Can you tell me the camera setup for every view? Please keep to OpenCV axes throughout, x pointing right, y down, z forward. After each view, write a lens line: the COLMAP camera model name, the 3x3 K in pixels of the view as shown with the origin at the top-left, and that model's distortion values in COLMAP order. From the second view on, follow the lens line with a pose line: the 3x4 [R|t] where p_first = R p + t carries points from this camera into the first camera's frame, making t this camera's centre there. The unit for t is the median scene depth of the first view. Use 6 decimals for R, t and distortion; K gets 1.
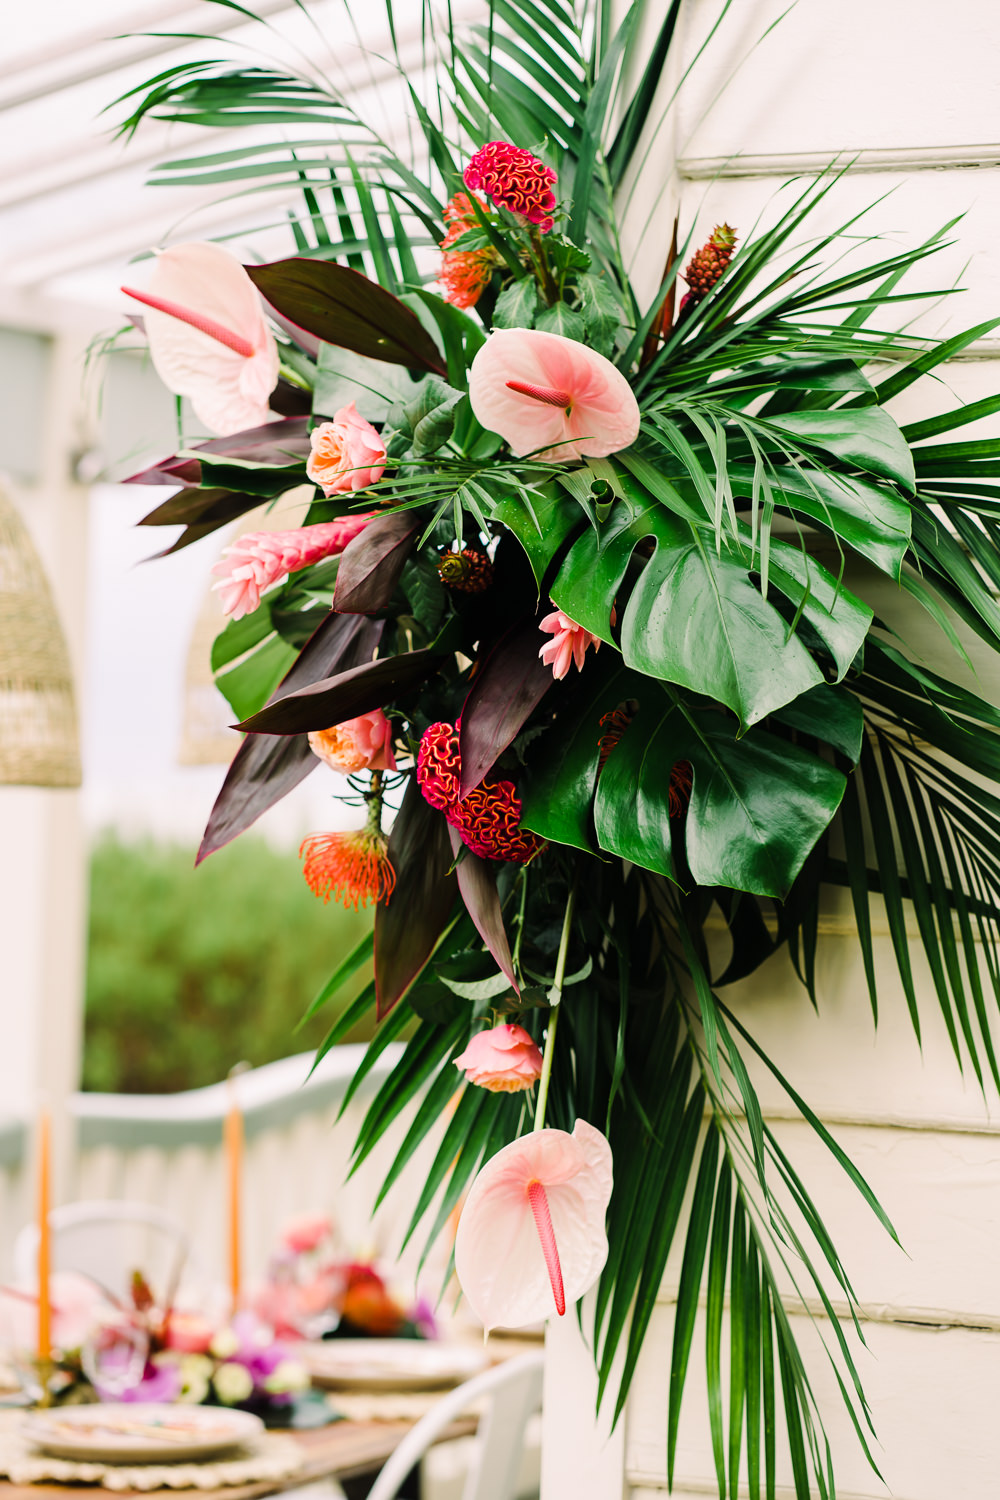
lens RADIAL K [[3712.2, 0, 499.4], [0, 3712.2, 750.6], [0, 0, 1]] dist [-0.070306, -0.212155]
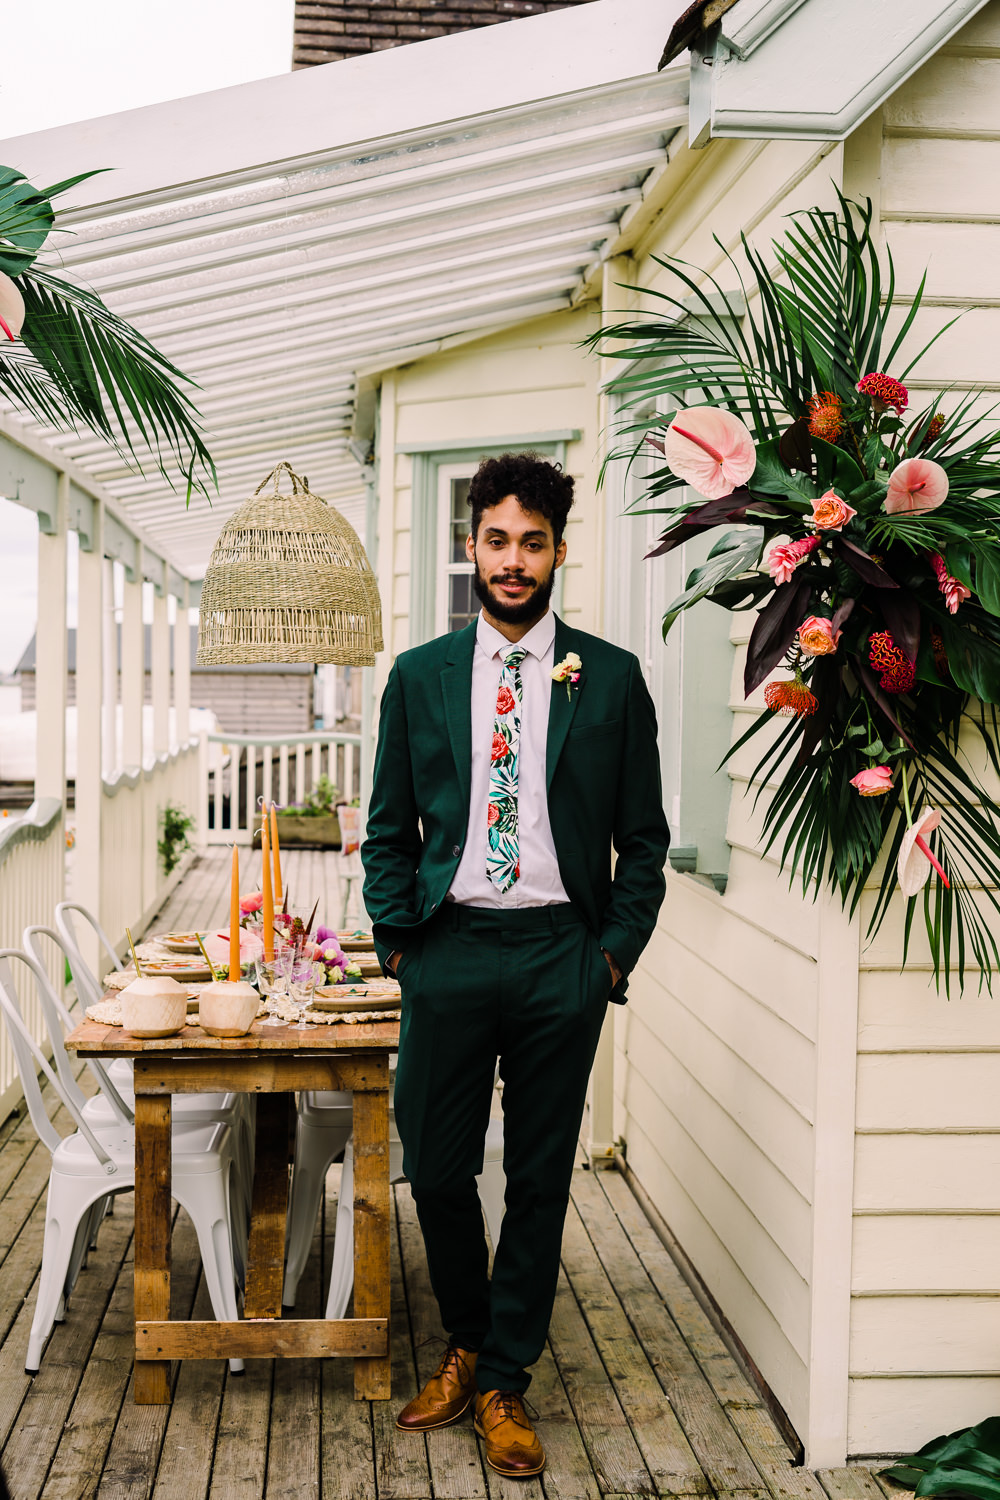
lens RADIAL K [[2189.1, 0, 496.9], [0, 2189.1, 745.2], [0, 0, 1]] dist [-0.018736, -0.003016]
pose [[0.869859, -0.027039, 0.492560, -0.623271], [0.004548, 0.998894, 0.046803, -0.001210], [-0.493280, -0.038472, 0.869019, -0.029671]]
